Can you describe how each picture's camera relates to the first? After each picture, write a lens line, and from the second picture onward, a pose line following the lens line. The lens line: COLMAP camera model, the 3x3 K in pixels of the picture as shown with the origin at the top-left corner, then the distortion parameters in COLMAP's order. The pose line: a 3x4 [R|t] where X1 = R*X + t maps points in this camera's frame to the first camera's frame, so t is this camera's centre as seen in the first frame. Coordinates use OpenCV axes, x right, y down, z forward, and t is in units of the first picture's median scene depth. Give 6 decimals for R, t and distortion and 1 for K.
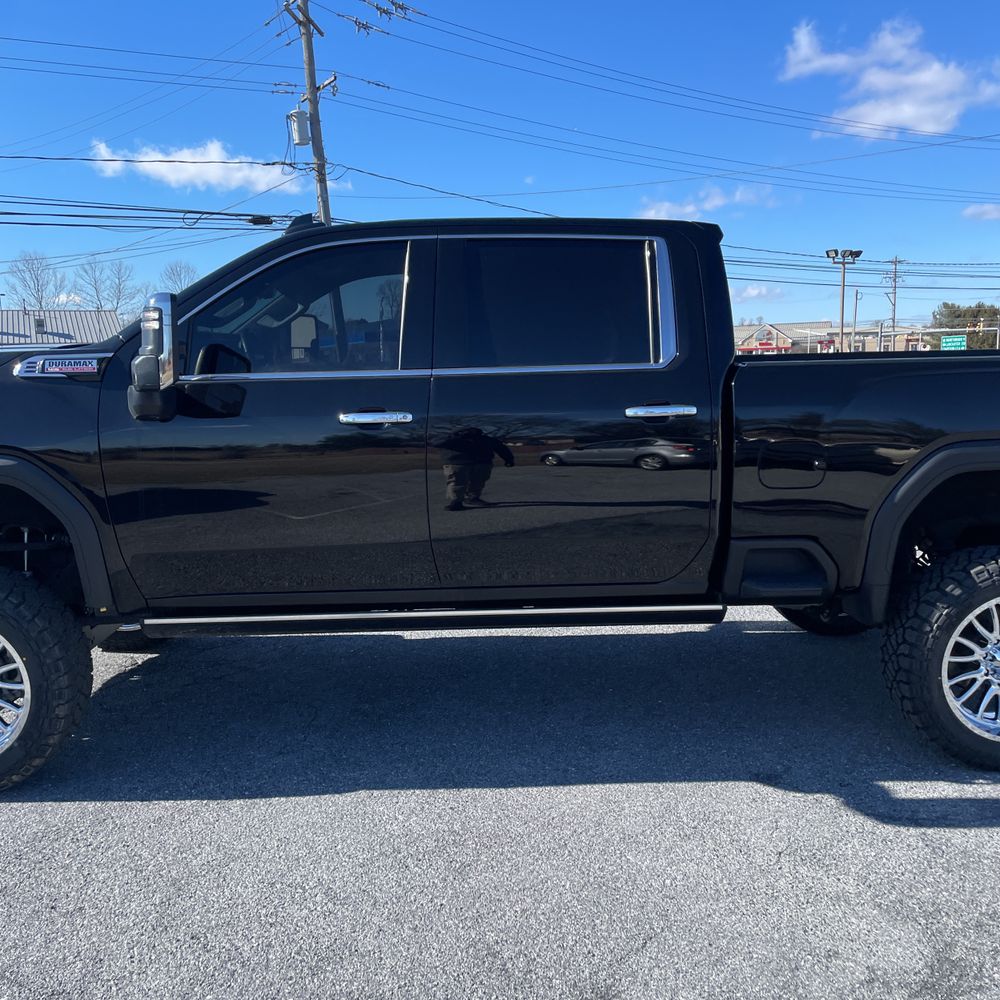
lens RADIAL K [[1024.3, 0, 503.4], [0, 1024.3, 530.6], [0, 0, 1]] dist [0.066016, 0.000000]
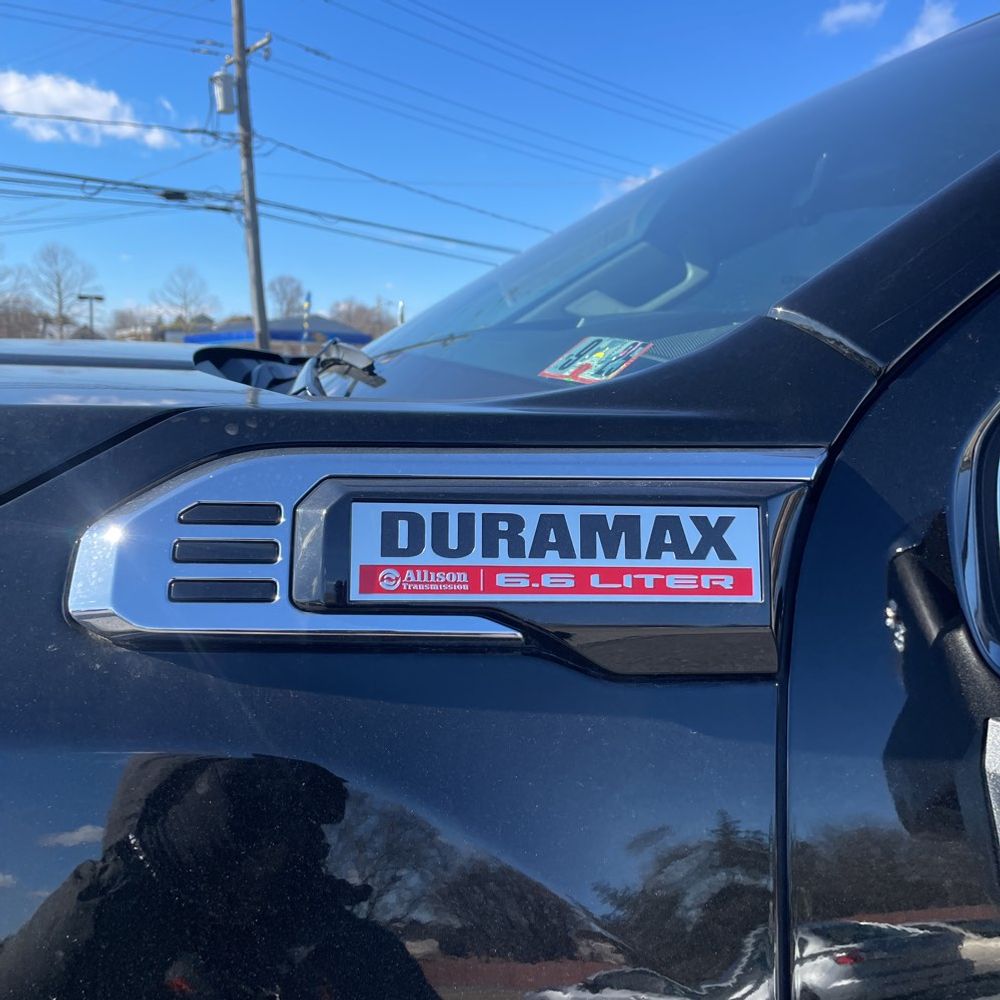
lens RADIAL K [[1026.7, 0, 509.1], [0, 1026.7, 523.4], [0, 0, 1]] dist [0.041039, 0.000000]
pose [[0.991656, 0.033680, 0.124432, -0.057567], [-0.031756, 0.999344, -0.017417, -0.021017], [-0.124937, 0.013320, 0.992075, 0.115728]]
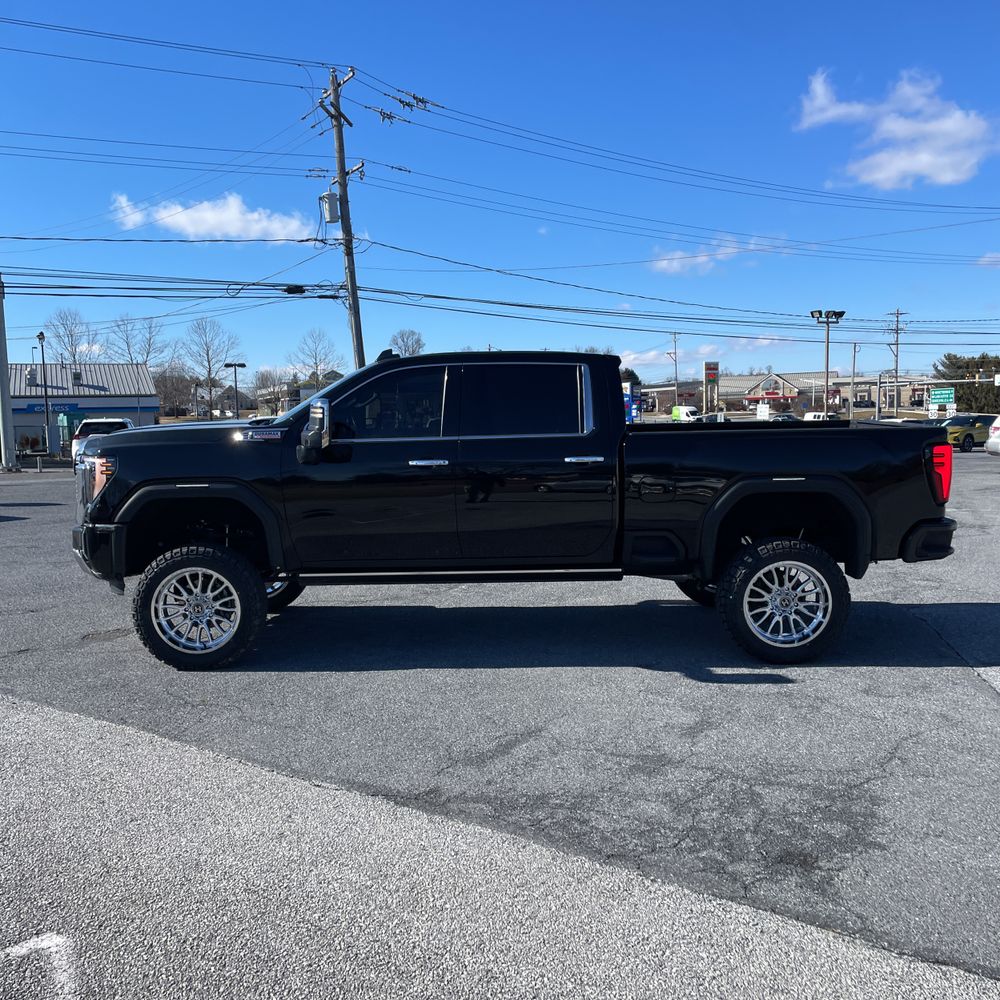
lens RADIAL K [[1041.0, 0, 465.2], [0, 1041.0, 523.4], [0, 0, 1]] dist [0.105670, 0.000000]
pose [[0.998899, 0.005127, -0.046630, 0.003908], [-0.007647, 0.998511, -0.054021, 0.013069], [0.046284, 0.054318, 0.997450, -0.112665]]
